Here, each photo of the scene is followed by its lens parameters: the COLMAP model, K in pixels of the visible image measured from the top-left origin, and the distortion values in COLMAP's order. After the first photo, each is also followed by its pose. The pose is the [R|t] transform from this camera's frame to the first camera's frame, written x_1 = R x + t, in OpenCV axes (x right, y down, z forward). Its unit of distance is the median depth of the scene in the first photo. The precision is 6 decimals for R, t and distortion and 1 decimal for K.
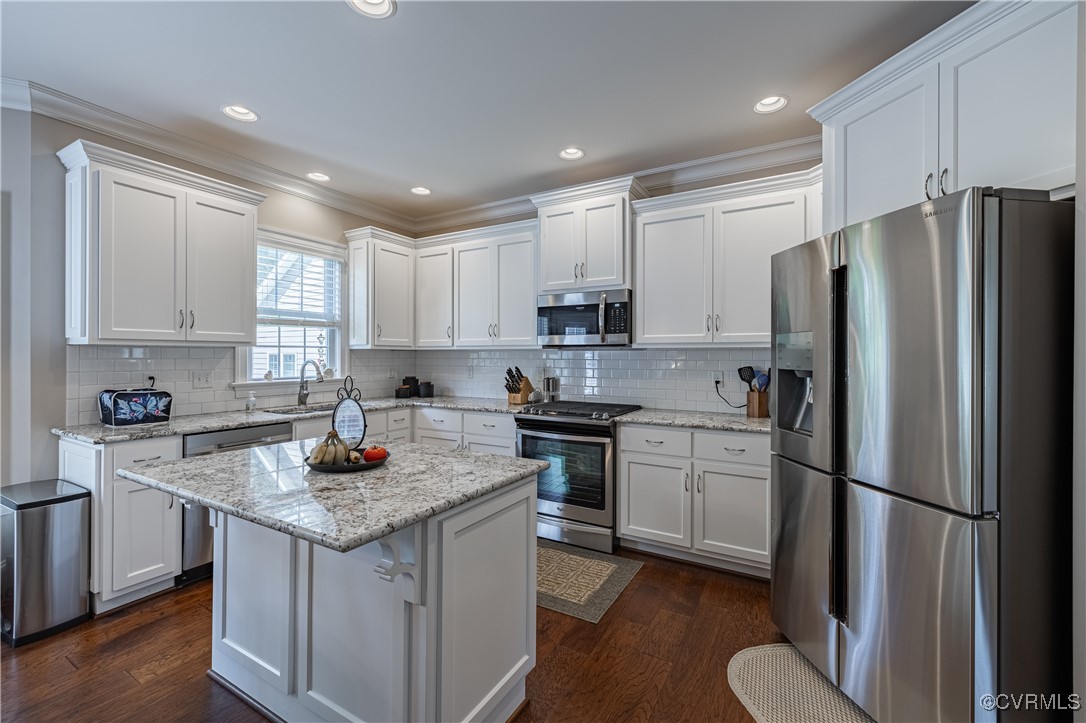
lens RADIAL K [[453.9, 0, 542.3], [0, 453.9, 355.4], [0, 0, 1]] dist [0.003726, 0.000033]
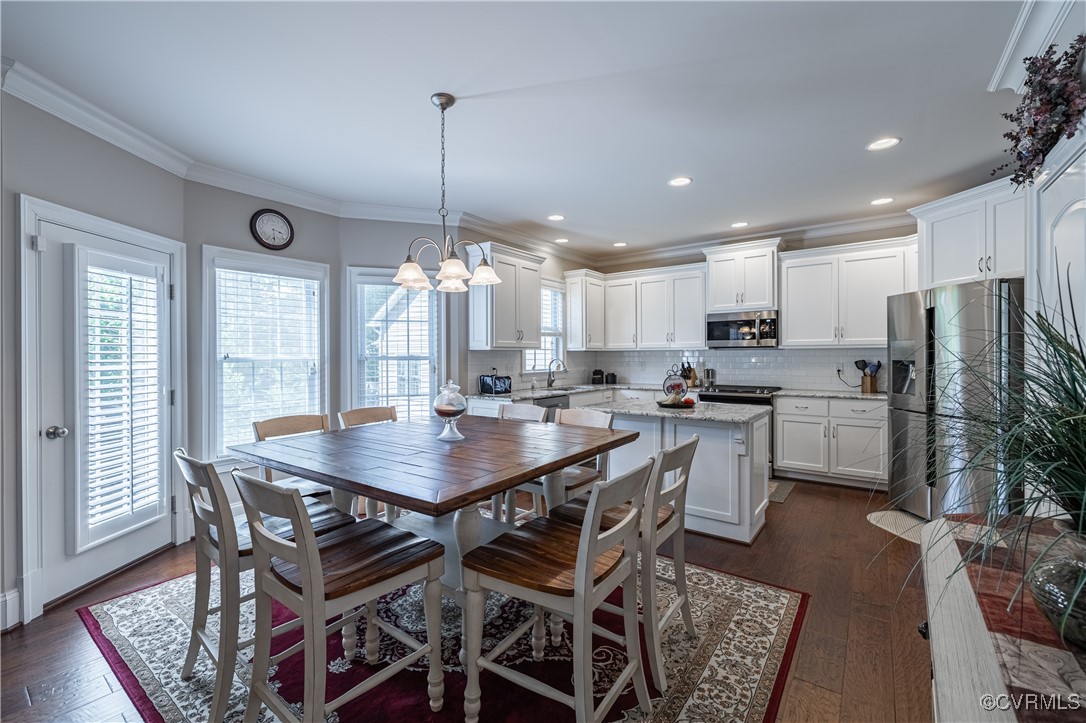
lens RADIAL K [[453.9, 0, 542.3], [0, 453.9, 355.4], [0, 0, 1]] dist [0.003726, 0.000033]
pose [[0.993768, -0.007861, -0.111194, -0.423566], [0.008134, 0.999965, 0.002006, -0.002792], [0.111174, -0.002898, 0.993797, -0.608033]]
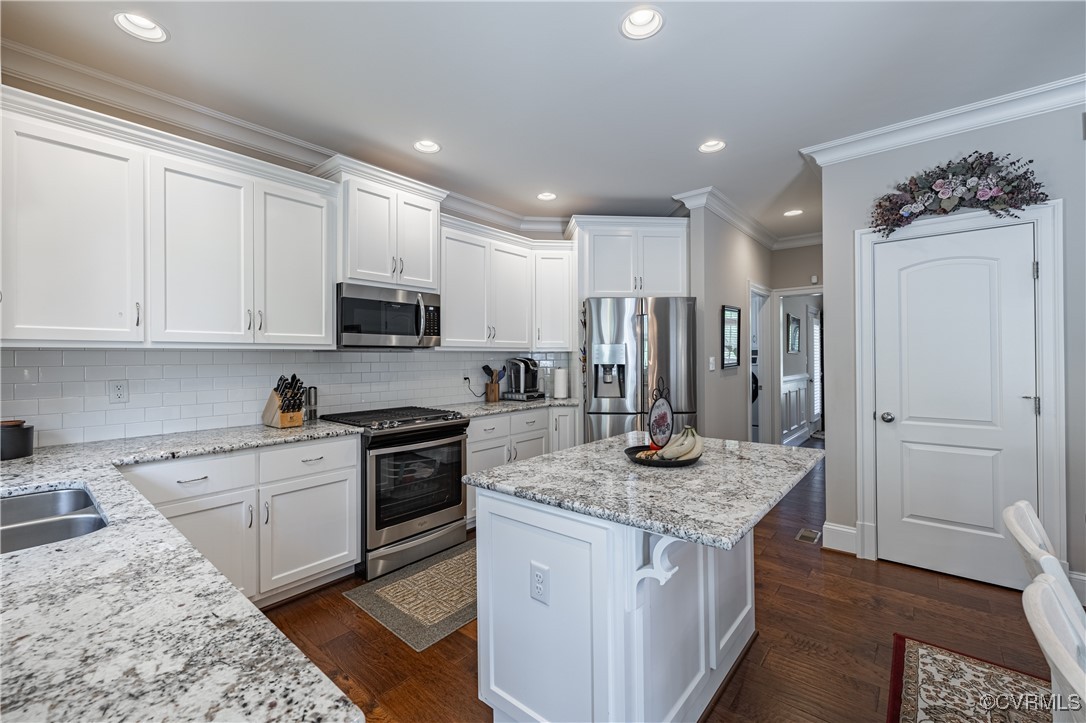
lens RADIAL K [[453.9, 0, 542.3], [0, 453.9, 355.4], [0, 0, 1]] dist [0.003726, 0.000033]
pose [[0.174238, 0.000641, 0.984703, -0.803655], [0.004378, 0.999989, -0.001425, -0.002016], [-0.984694, 0.004559, 0.174233, 0.574738]]
